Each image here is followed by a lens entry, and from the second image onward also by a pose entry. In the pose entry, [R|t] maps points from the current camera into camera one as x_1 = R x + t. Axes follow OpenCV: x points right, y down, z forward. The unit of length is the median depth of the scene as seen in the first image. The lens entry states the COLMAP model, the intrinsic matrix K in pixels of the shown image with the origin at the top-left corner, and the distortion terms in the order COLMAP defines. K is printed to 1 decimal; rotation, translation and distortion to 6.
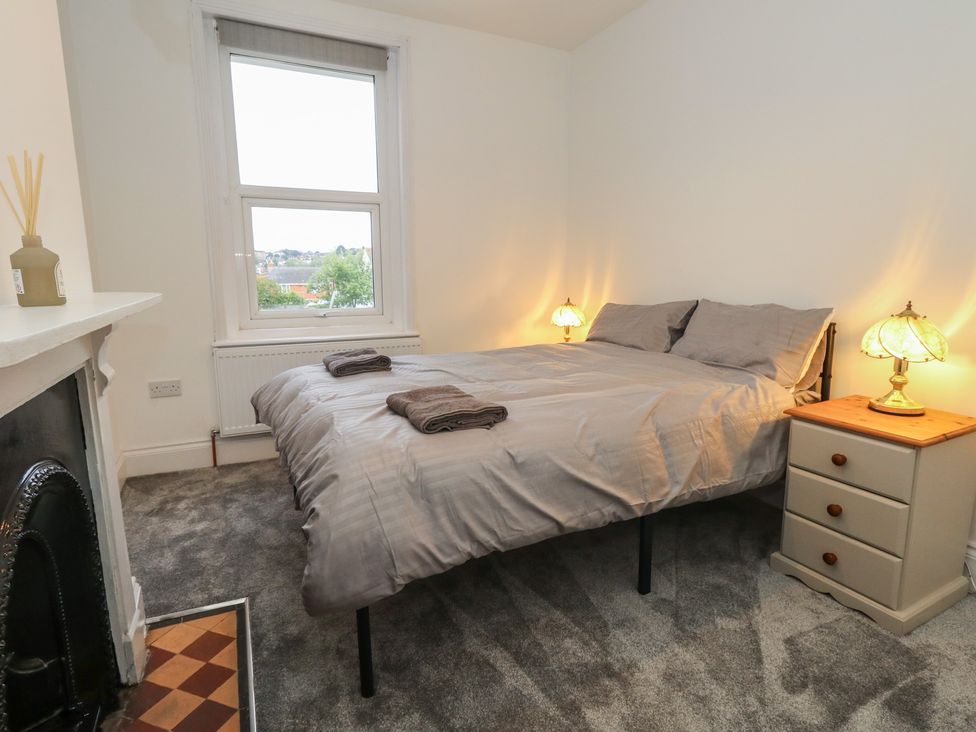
lens RADIAL K [[542.0, 0, 488.1], [0, 542.0, 363.9], [0, 0, 1]] dist [-0.002578, -0.000594]
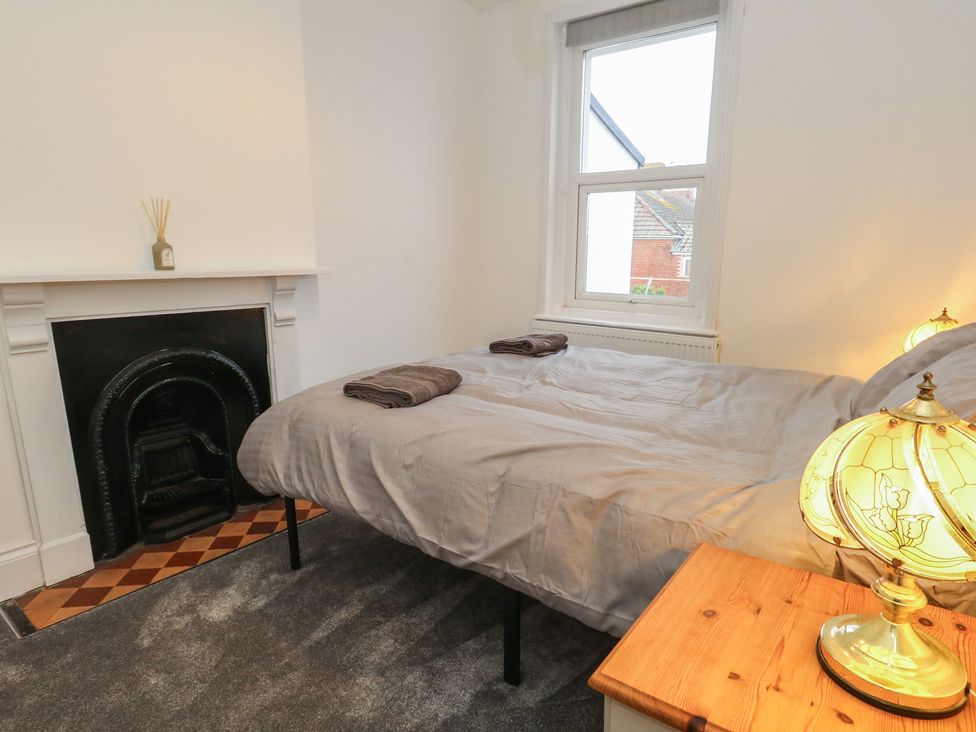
lens RADIAL K [[586.9, 0, 495.5], [0, 586.9, 367.1], [0, 0, 1]] dist [0.004422, 0.001131]
pose [[0.444672, 0.185965, -0.876176, 1.001933], [-0.162732, 0.978703, 0.125137, -0.127081], [0.880787, 0.086937, 0.465464, 0.598249]]
